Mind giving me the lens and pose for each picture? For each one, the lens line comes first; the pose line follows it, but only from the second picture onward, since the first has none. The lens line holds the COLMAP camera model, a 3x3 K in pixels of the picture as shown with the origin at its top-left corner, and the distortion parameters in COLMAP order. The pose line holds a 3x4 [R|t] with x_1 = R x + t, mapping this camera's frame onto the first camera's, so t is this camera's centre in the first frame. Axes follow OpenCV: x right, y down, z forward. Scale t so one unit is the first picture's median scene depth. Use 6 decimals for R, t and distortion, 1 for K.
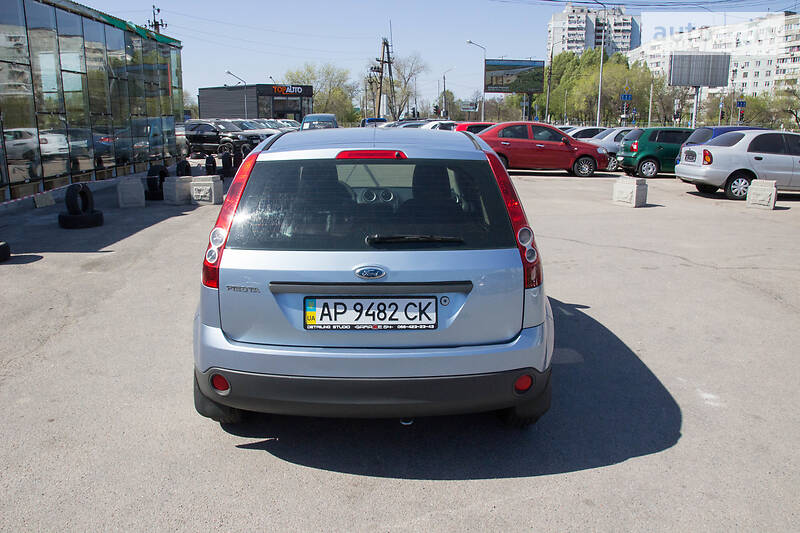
lens RADIAL K [[604.3, 0, 393.7], [0, 604.3, 270.0], [0, 0, 1]] dist [-0.143140, 0.078137]
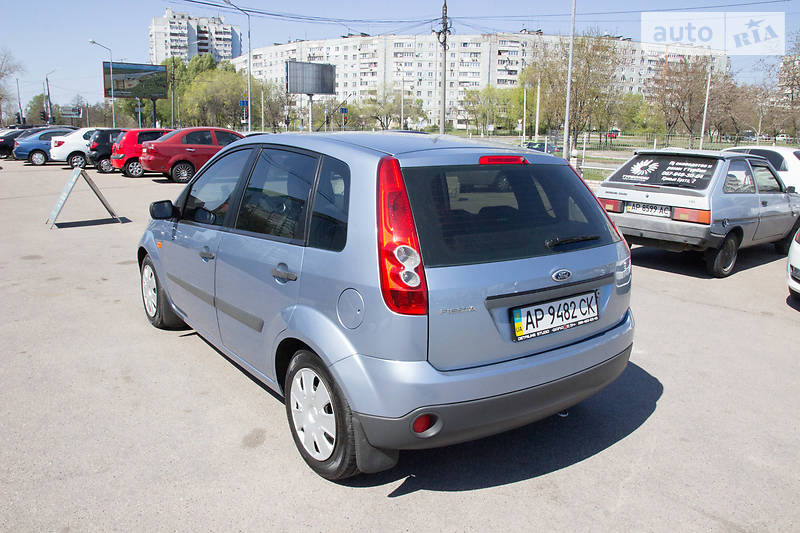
lens RADIAL K [[604.3, 0, 395.7], [0, 604.3, 265.2], [0, 0, 1]] dist [-0.143140, 0.078137]
pose [[0.818495, -0.105036, 0.564831, -0.833035], [0.114866, 0.993213, 0.018246, -0.062663], [-0.562914, 0.049945, 0.825005, 0.312199]]
